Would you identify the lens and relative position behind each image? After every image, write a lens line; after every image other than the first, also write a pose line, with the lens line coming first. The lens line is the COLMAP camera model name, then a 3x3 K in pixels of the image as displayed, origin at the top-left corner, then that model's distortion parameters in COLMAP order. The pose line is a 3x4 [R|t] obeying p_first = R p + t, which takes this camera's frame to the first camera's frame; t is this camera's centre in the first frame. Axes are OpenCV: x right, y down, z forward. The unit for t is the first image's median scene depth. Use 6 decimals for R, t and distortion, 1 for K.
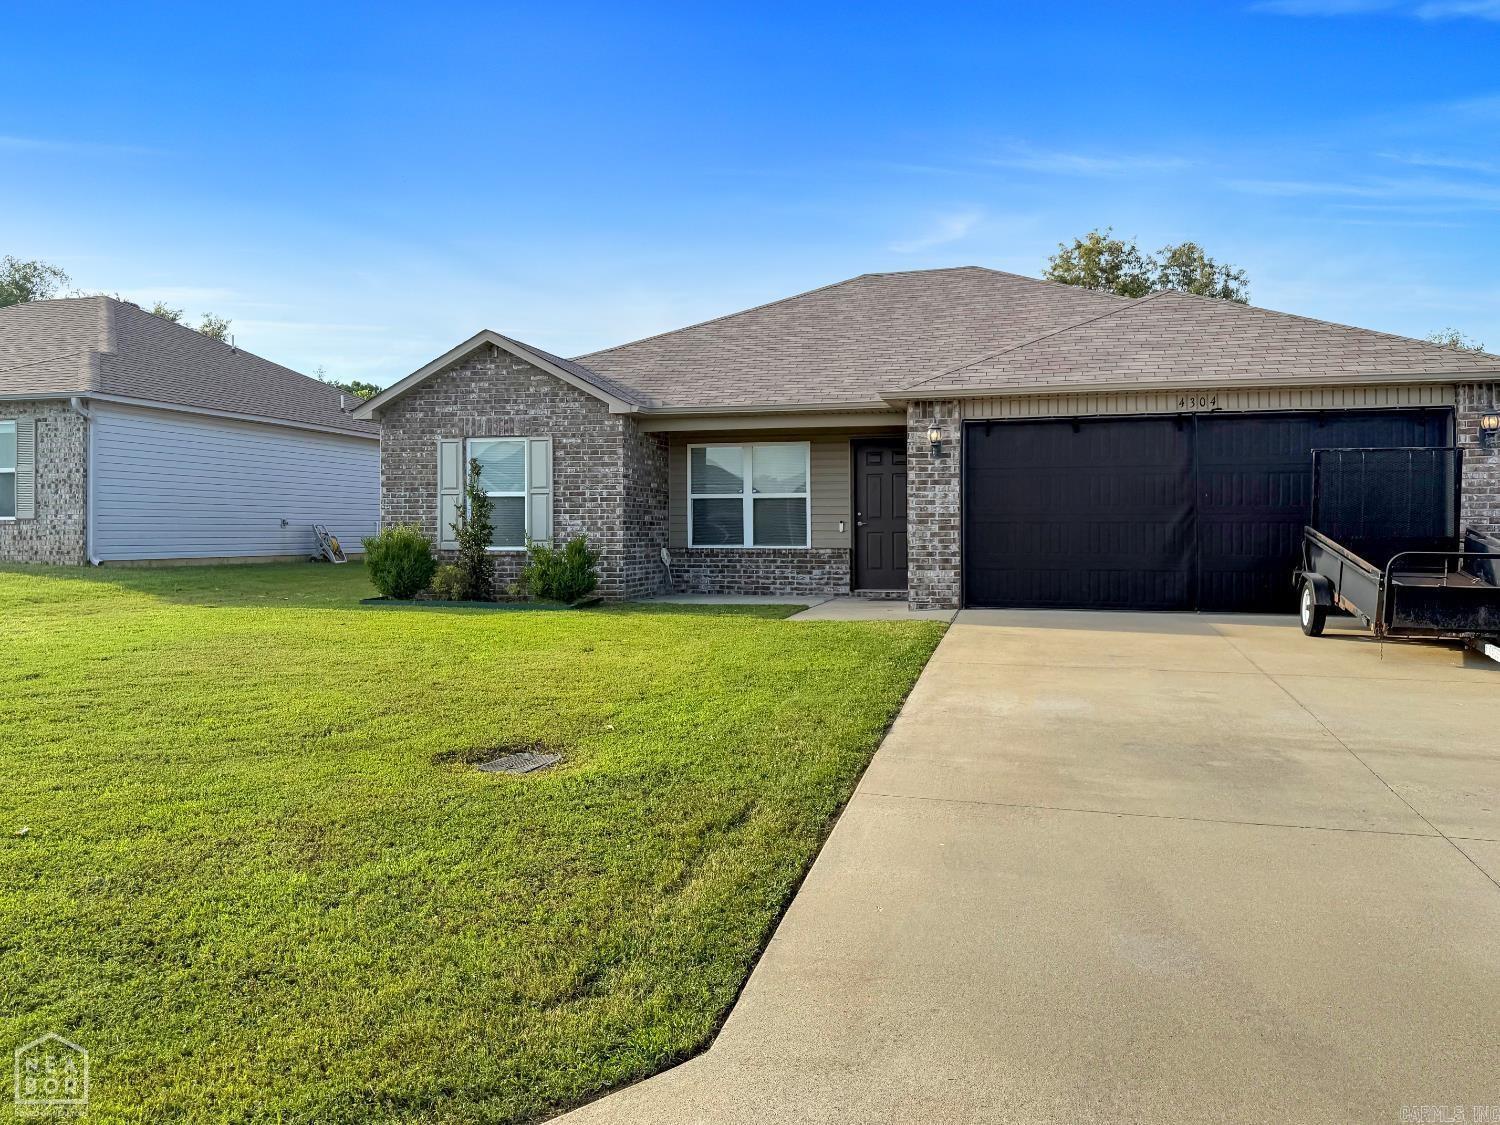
lens RADIAL K [[1084.9, 0, 748.6], [0, 1084.9, 561.4], [0, 0, 1]] dist [-0.002398, -0.003725]
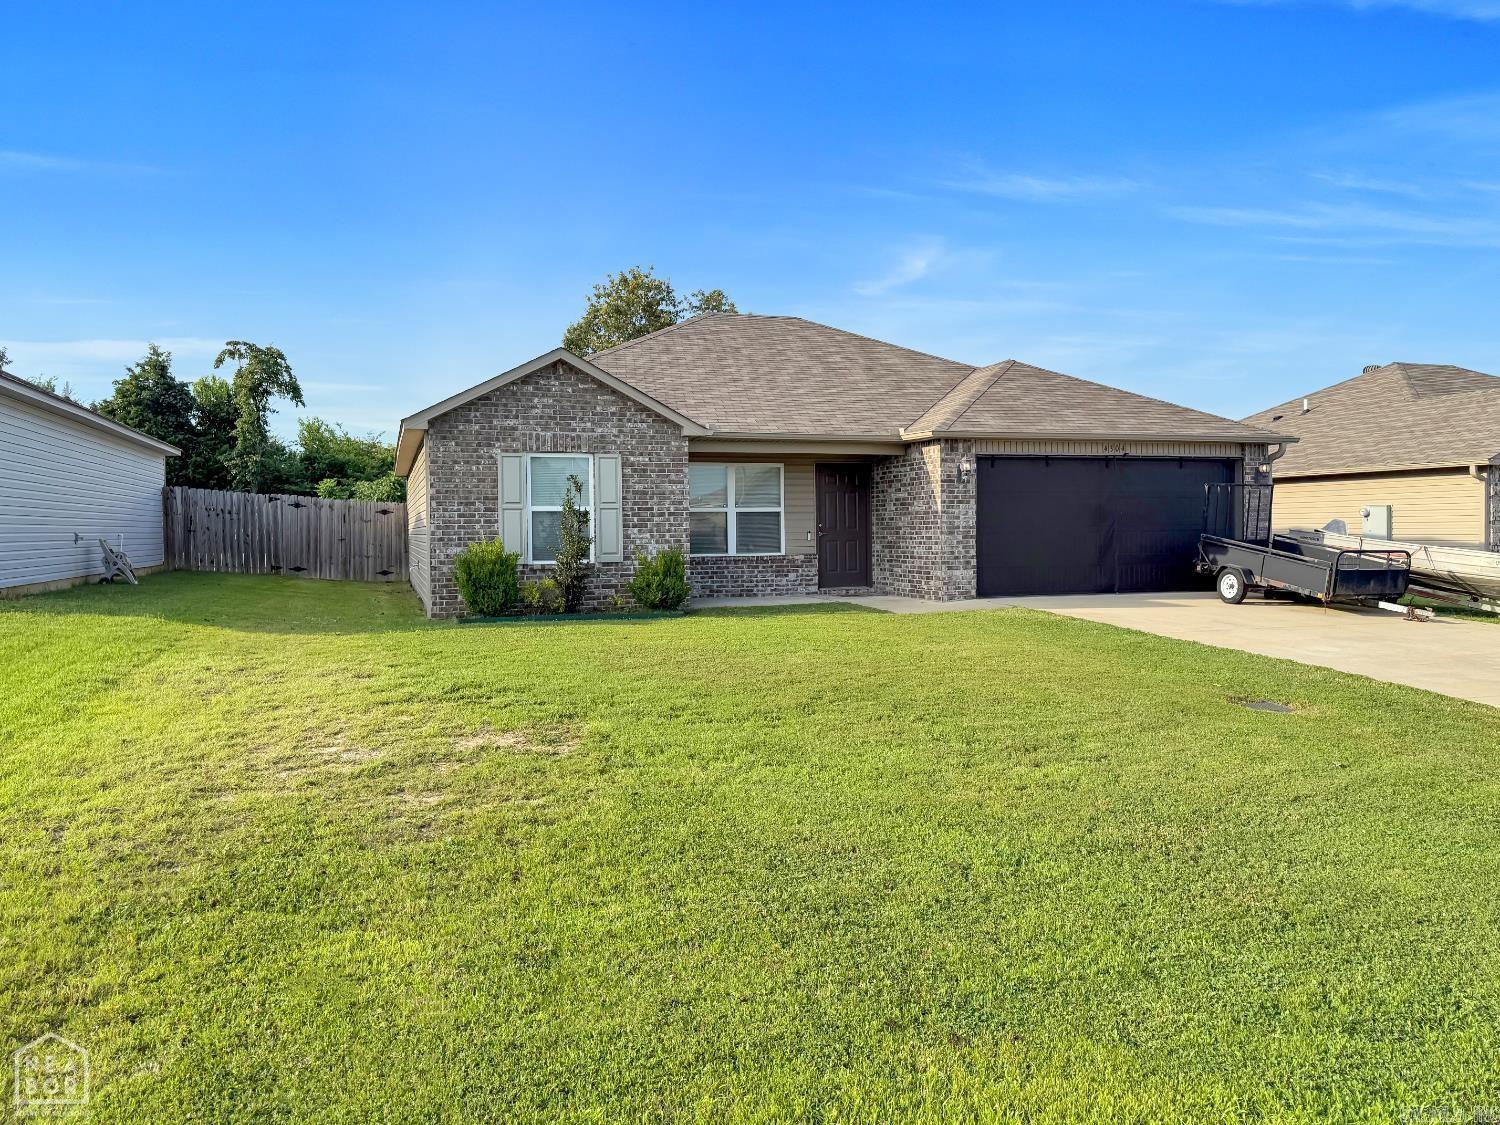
lens RADIAL K [[1042.5, 0, 748.7], [0, 1042.5, 562.5], [0, 0, 1]] dist [0.000583, 0.000072]
pose [[0.837050, -0.026339, 0.546492, -0.633700], [0.025316, 0.999635, 0.009404, -0.016512], [-0.546541, 0.005963, 0.837411, 0.084085]]
